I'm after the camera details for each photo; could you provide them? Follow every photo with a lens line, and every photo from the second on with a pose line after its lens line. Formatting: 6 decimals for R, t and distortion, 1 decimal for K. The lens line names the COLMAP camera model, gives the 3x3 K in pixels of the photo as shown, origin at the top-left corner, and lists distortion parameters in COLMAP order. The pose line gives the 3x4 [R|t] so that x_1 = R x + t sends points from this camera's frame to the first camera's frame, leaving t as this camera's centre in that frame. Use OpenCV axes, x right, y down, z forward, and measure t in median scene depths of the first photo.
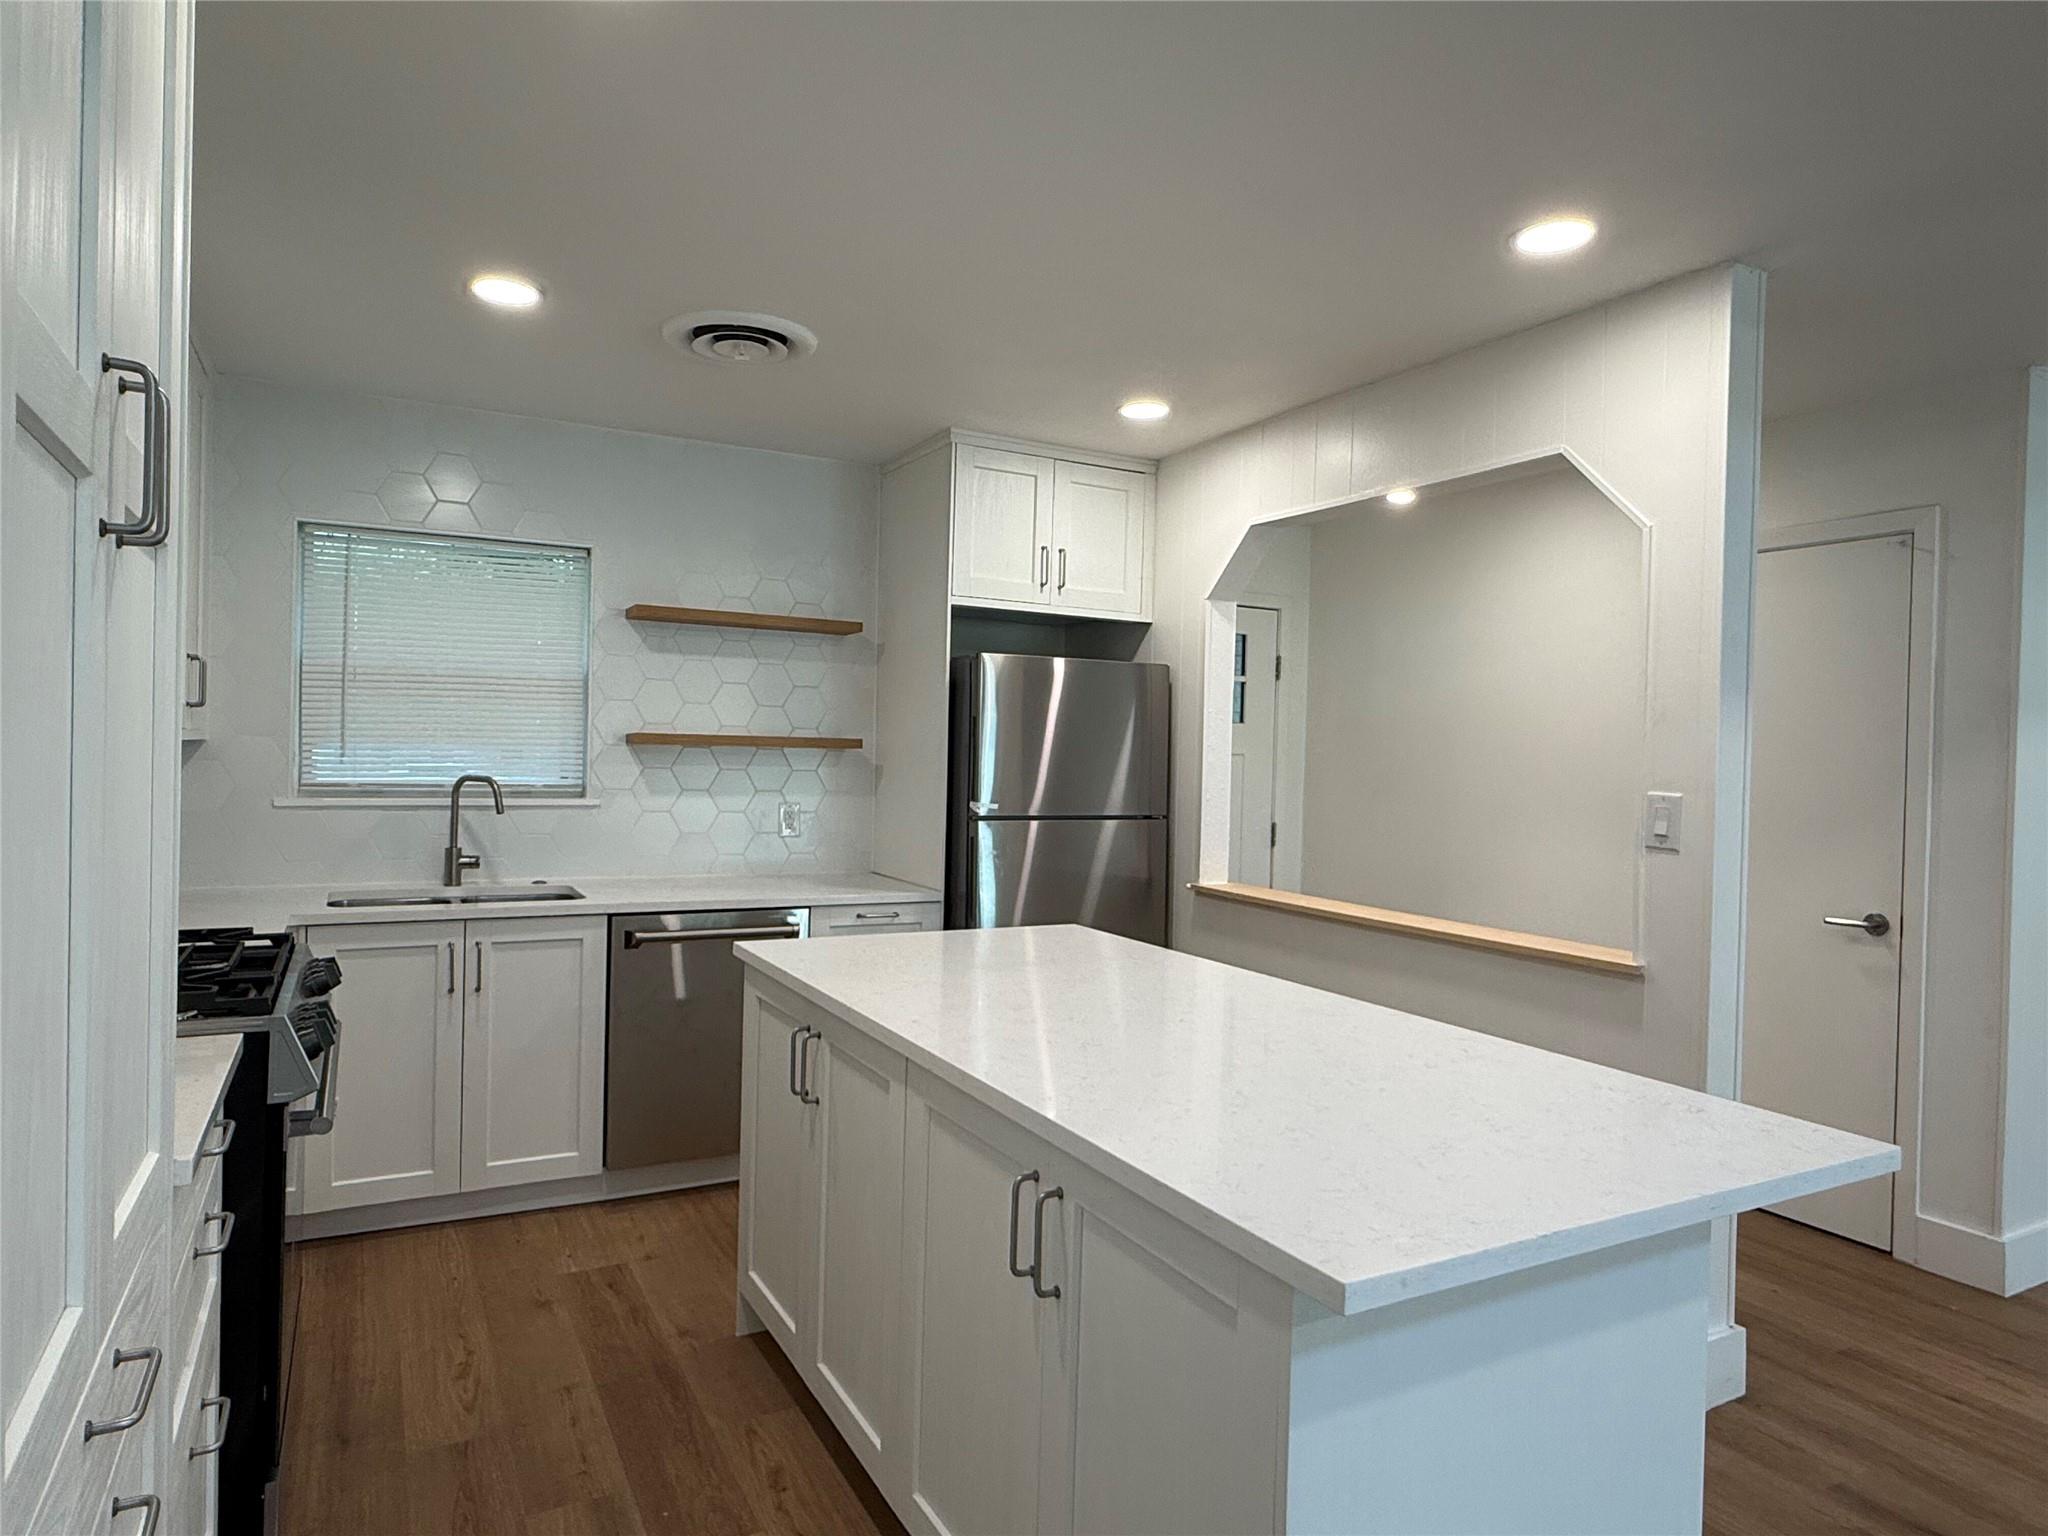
lens RADIAL K [[1210.9, 0, 1011.1], [0, 1210.9, 763.8], [0, 0, 1]] dist [-0.001301, 0.000505]
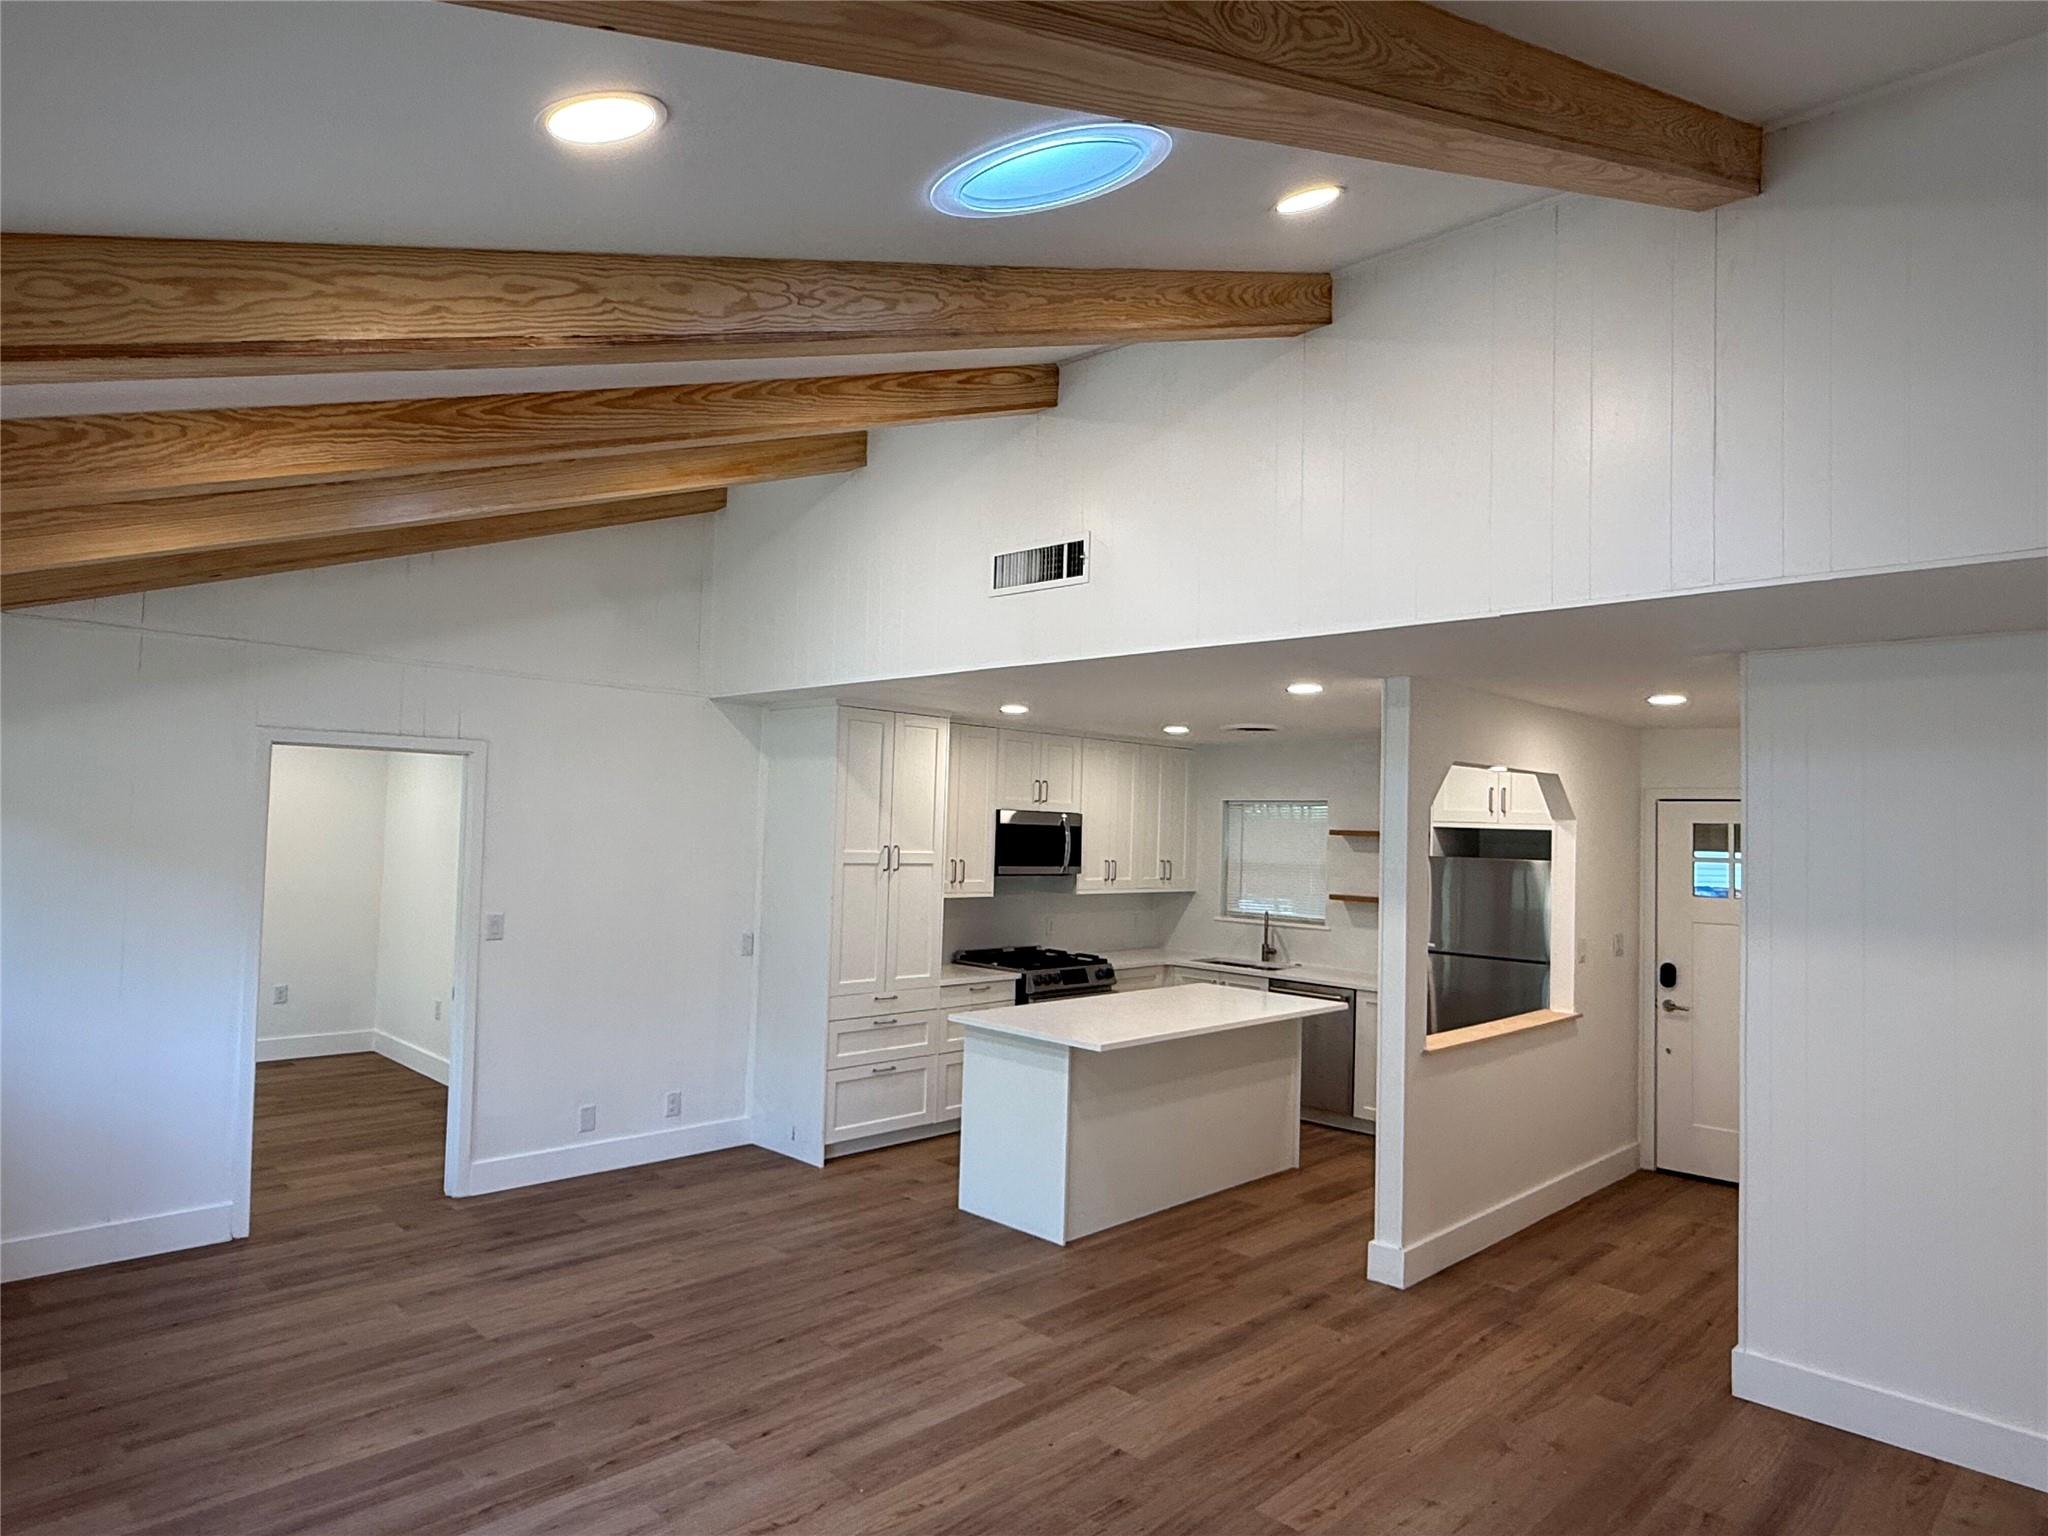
lens RADIAL K [[1213.4, 0, 1017.4], [0, 1213.4, 779.2], [0, 0, 1]] dist [0.001708, -0.001682]
pose [[0.289440, -0.052545, -0.955753, 1.518983], [-0.032933, 0.997354, -0.064806, -0.070706], [0.956629, 0.050233, 0.286944, -0.075350]]
